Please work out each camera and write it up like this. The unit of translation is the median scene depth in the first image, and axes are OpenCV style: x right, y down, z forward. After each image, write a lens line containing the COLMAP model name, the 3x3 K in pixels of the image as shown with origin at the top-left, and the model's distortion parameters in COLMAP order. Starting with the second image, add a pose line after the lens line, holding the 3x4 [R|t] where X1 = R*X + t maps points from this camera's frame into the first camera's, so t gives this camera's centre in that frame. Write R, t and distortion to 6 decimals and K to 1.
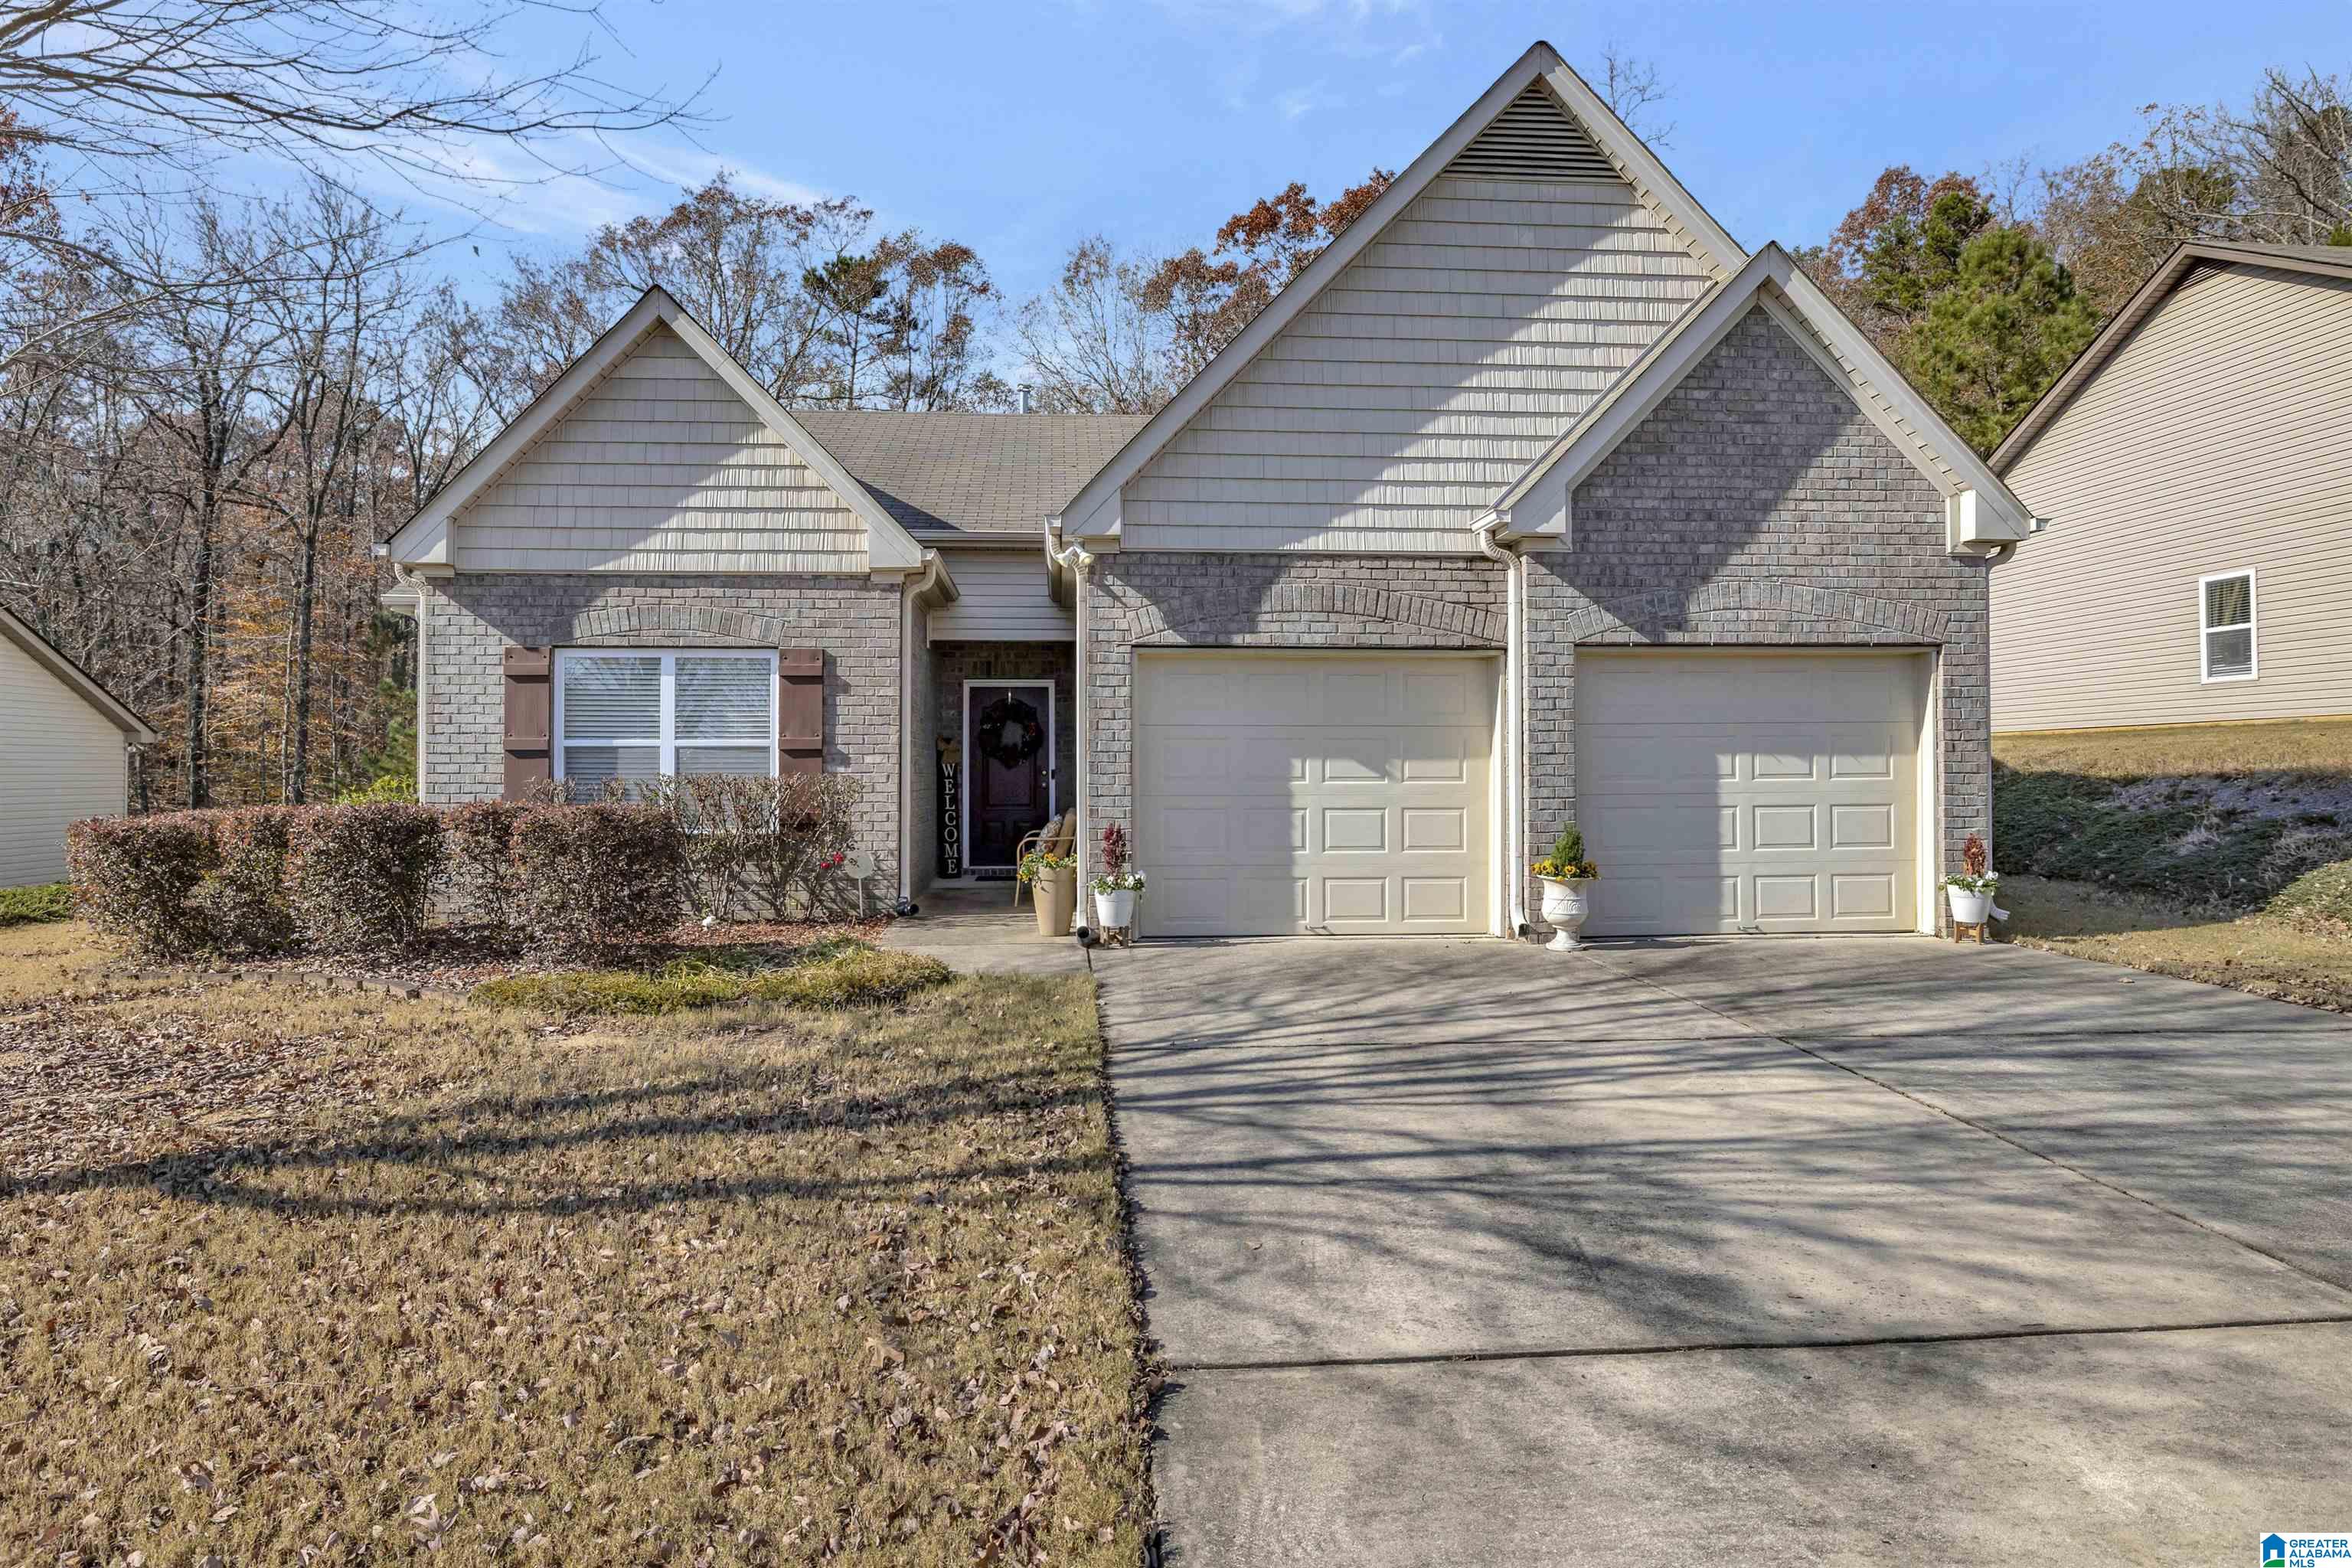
lens RADIAL K [[1565.4, 0, 1200.2], [0, 1565.4, 756.0], [0, 0, 1]] dist [-0.011996, 0.003600]
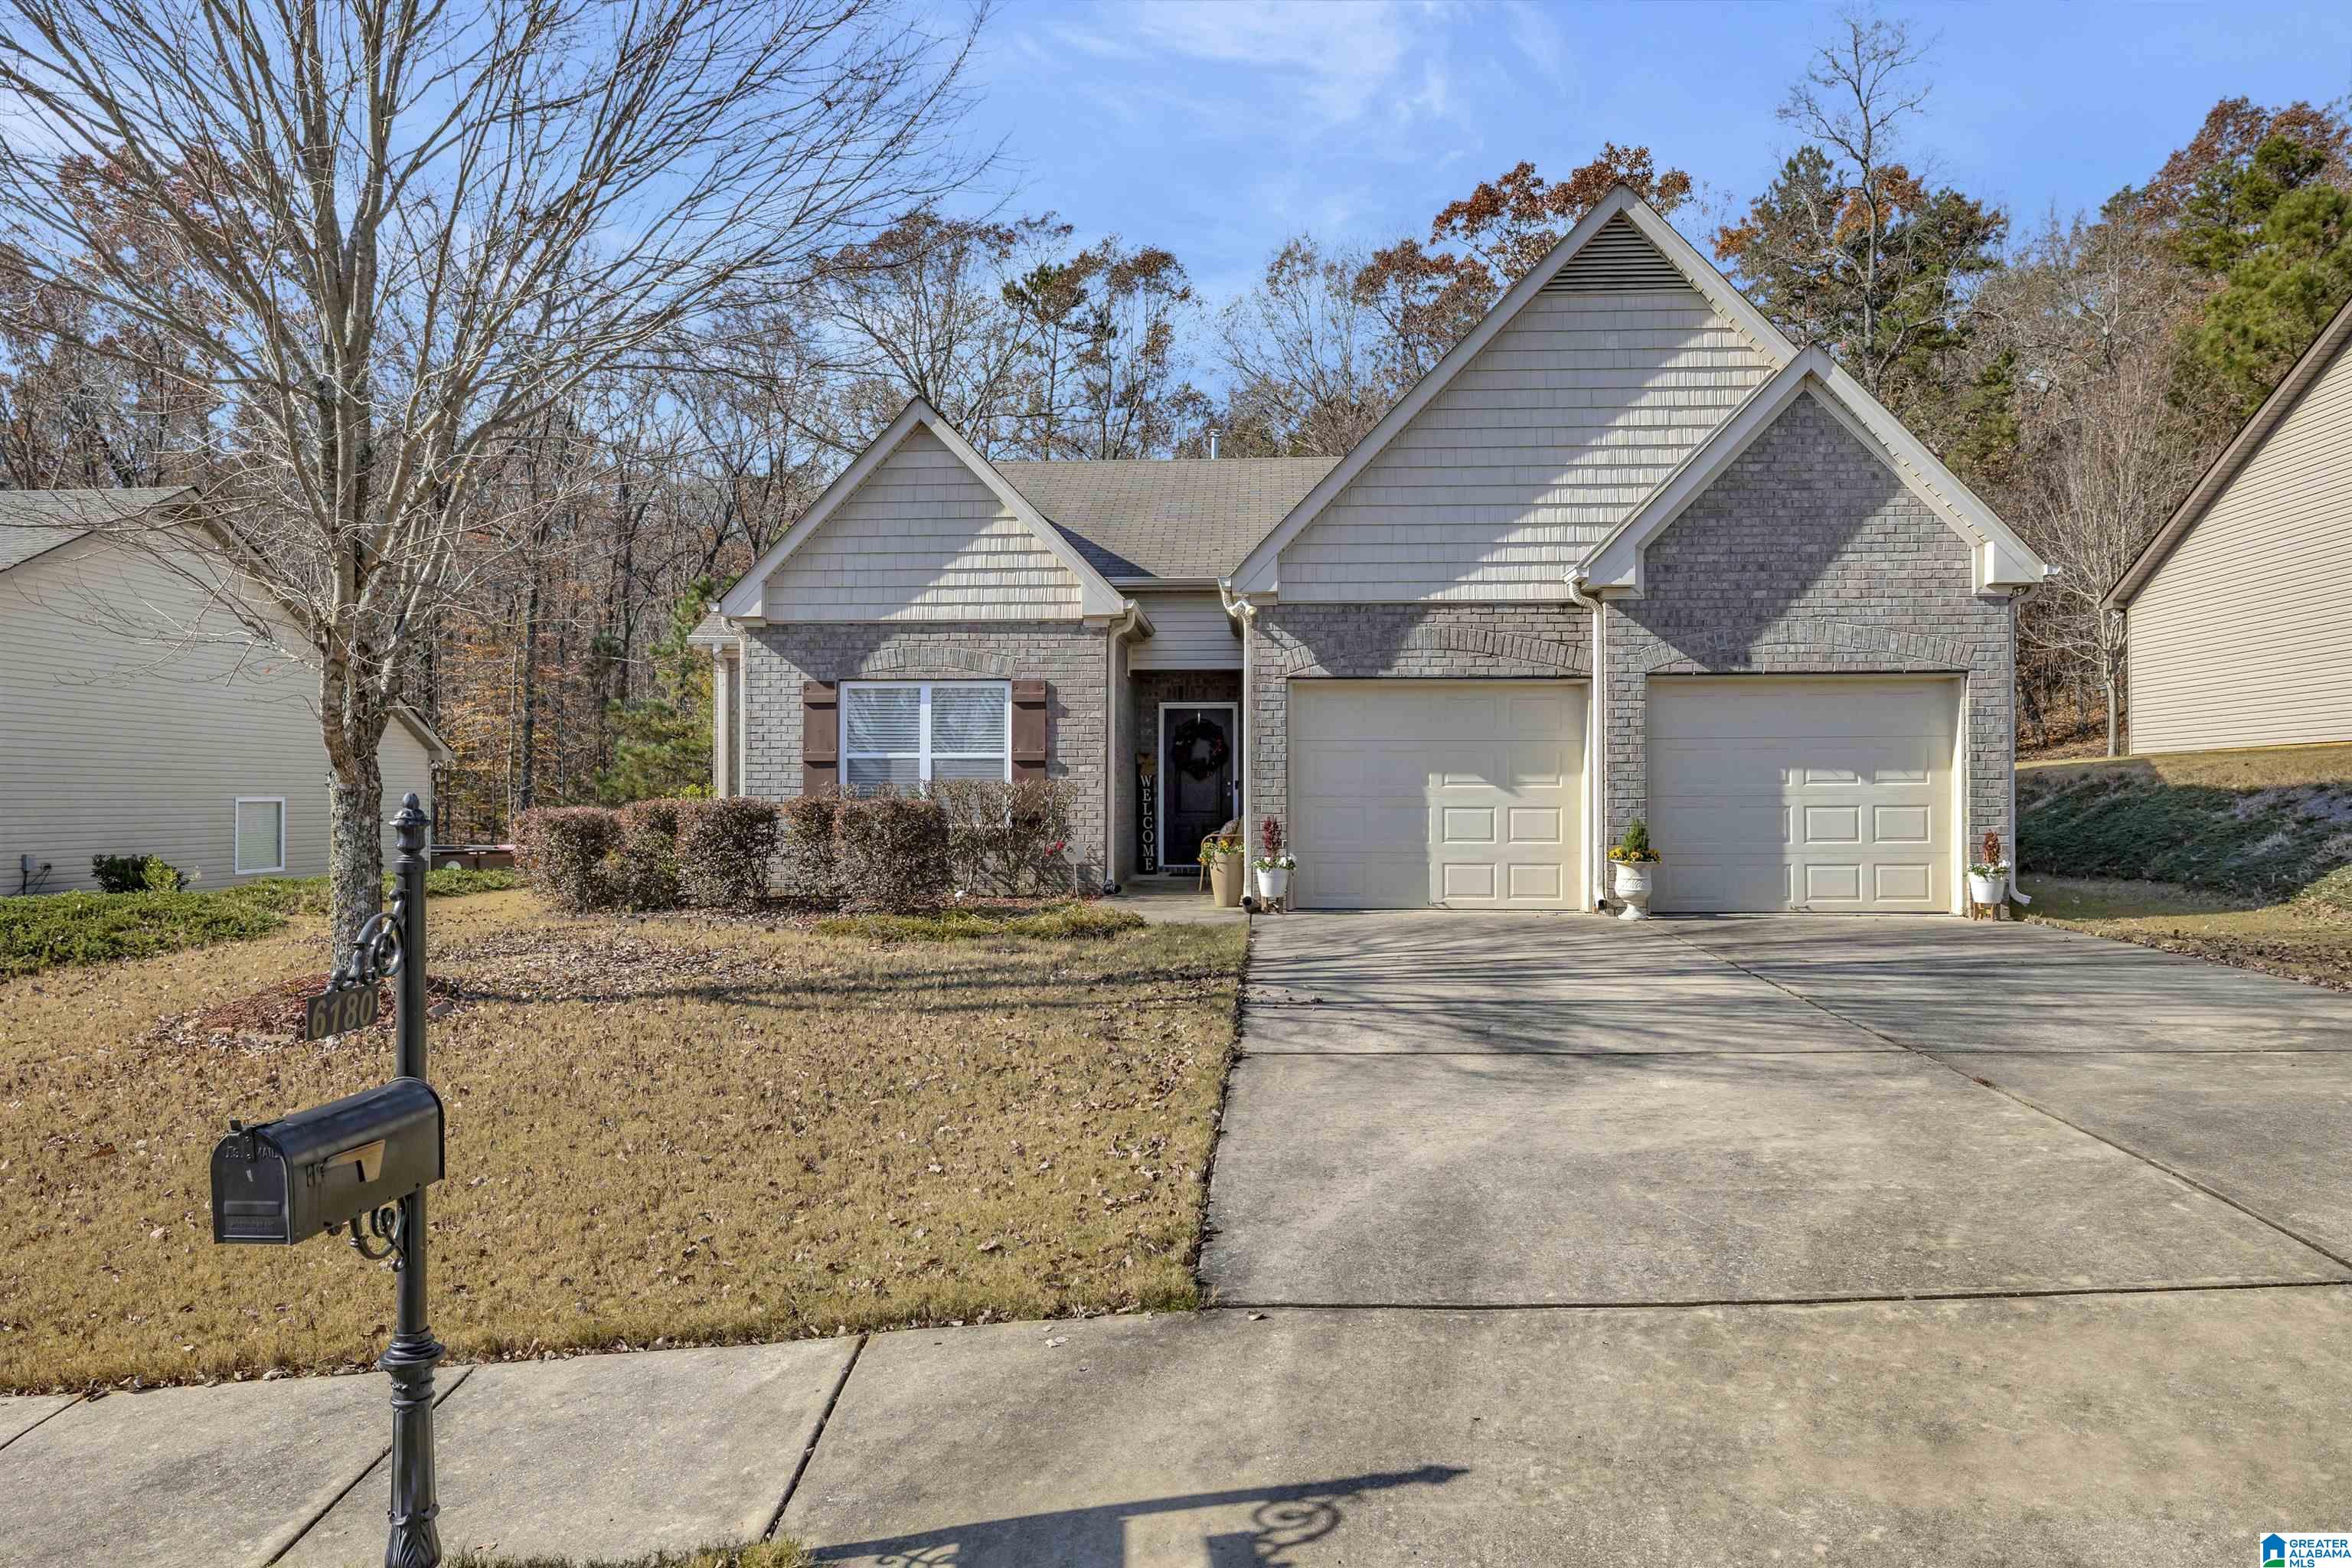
lens RADIAL K [[1881.5, 0, 1136.5], [0, 1881.5, 777.1], [0, 0, 1]] dist [-0.008175, -0.001752]
pose [[0.986051, 0.000661, -0.166442, 0.087255], [-0.001384, 0.999990, -0.004226, 0.016213], [0.166438, 0.004398, 0.986042, -0.509770]]
